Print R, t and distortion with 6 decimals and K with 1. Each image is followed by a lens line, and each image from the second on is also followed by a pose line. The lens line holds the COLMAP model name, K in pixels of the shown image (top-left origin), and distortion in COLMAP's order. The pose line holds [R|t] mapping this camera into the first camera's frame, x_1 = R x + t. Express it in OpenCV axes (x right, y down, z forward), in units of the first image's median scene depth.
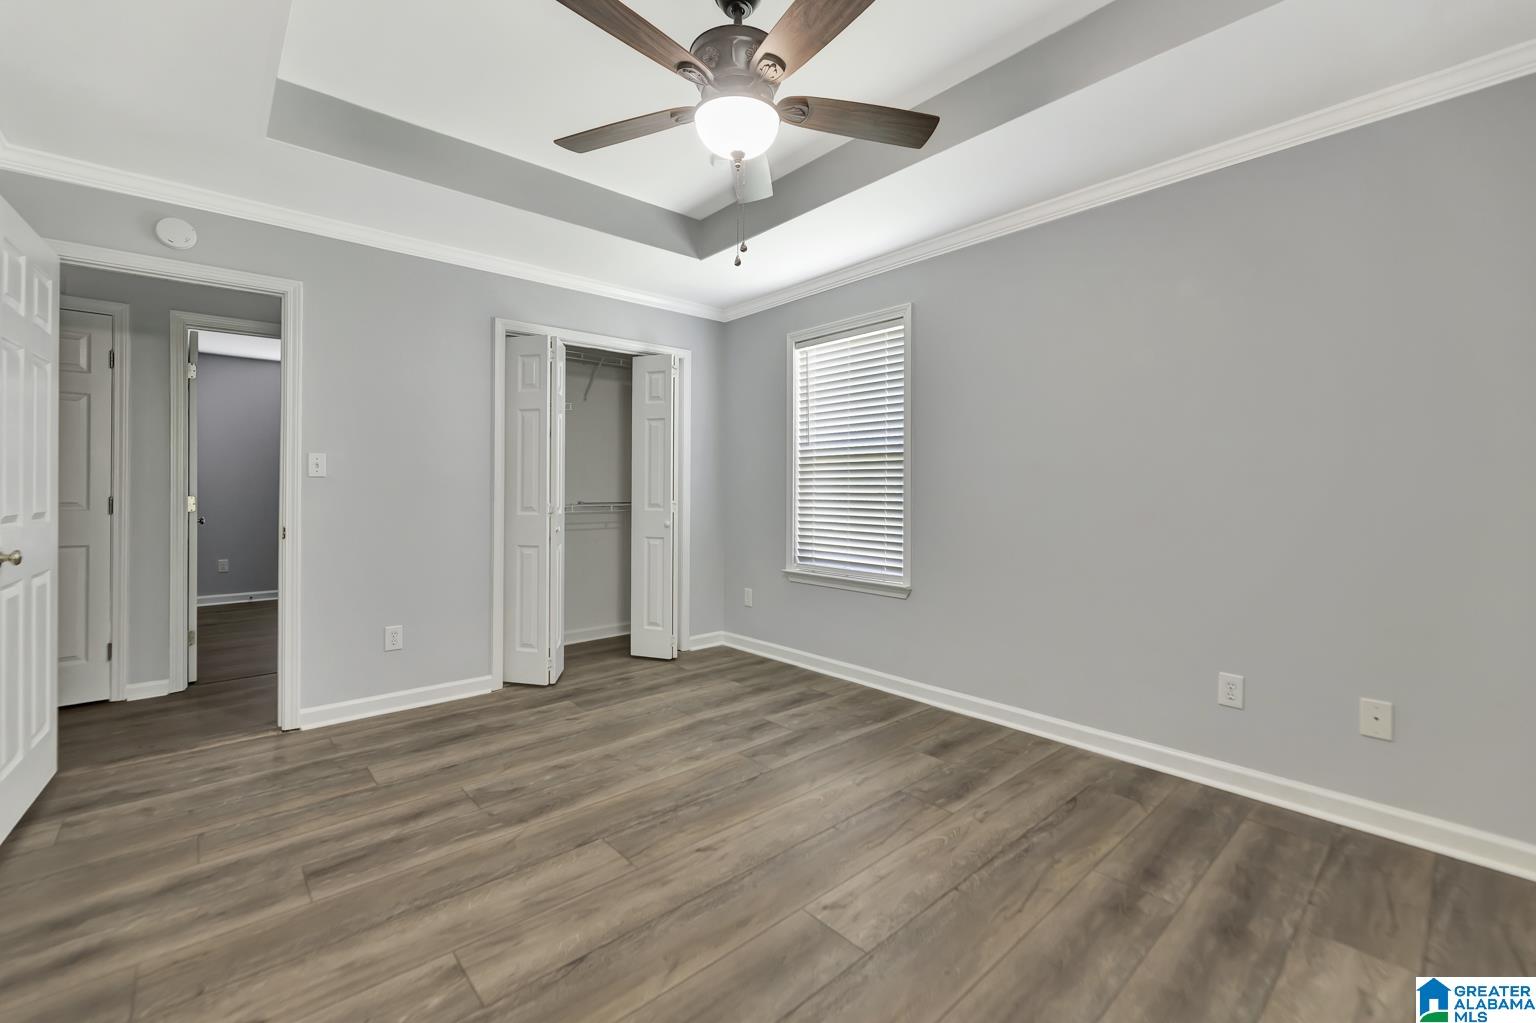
lens RADIAL K [[640.1, 0, 770.9], [0, 640.1, 488.3], [0, 0, 1]] dist [-0.001611, 0.000058]
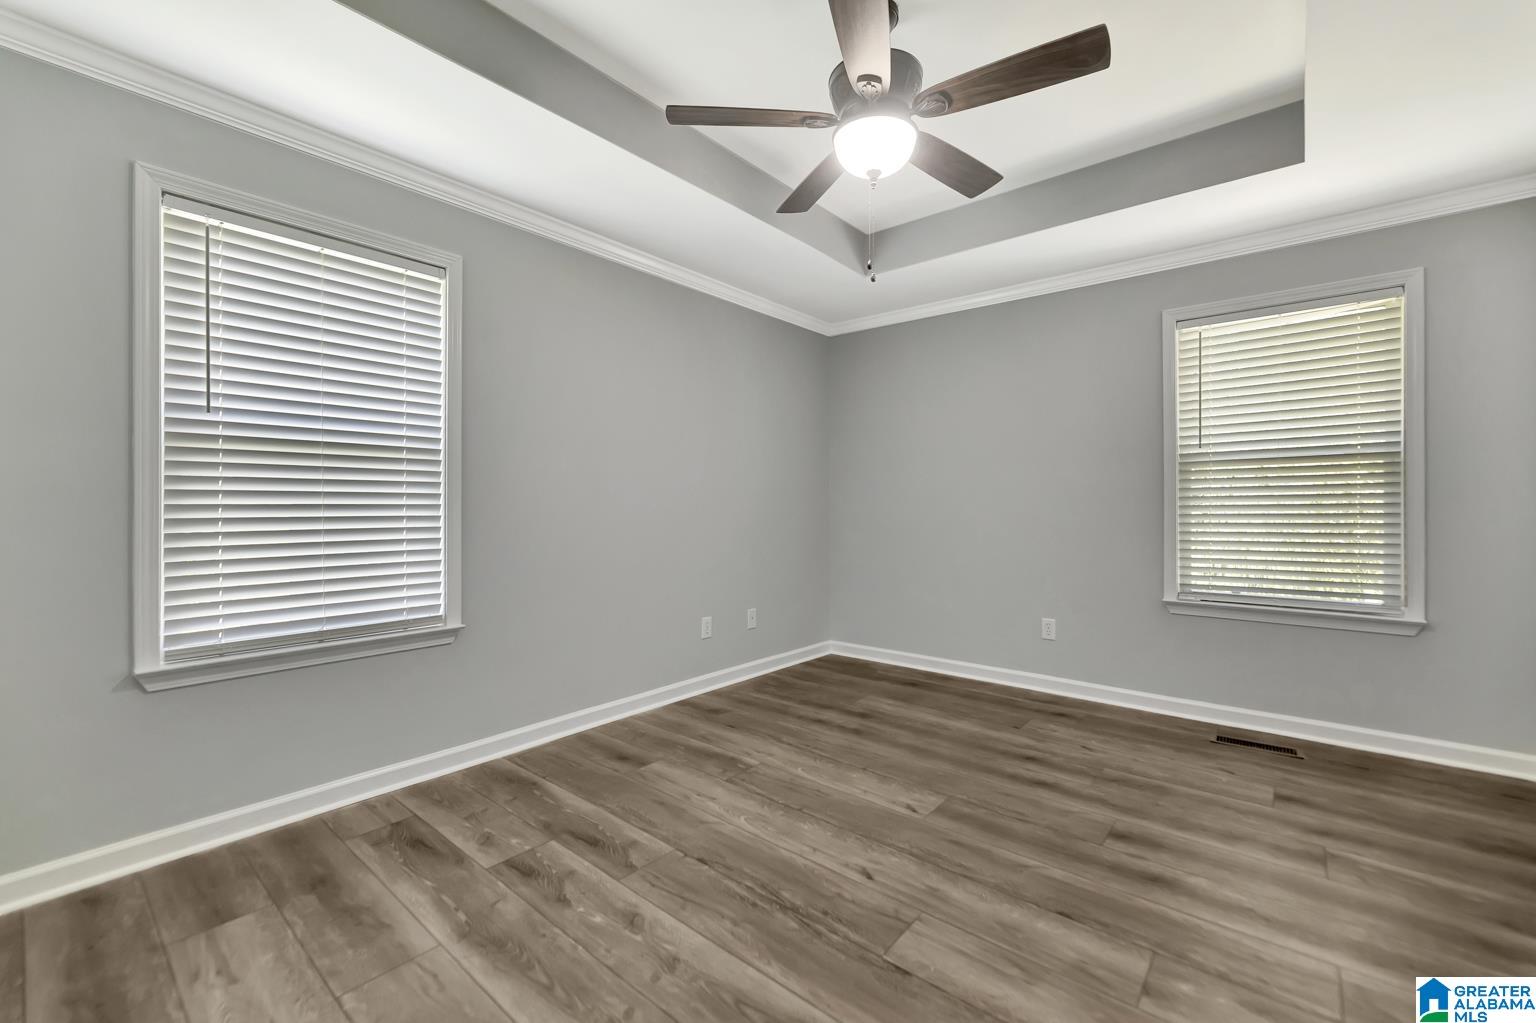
lens RADIAL K [[636.7, 0, 767.0], [0, 636.7, 502.5], [0, 0, 1]] dist [-0.001354, -0.000106]
pose [[-0.134713, -0.000123, 0.990885, -0.859629], [-0.006460, 0.999979, -0.000754, 0.006447], [-0.990864, -0.006502, -0.134711, 1.069460]]
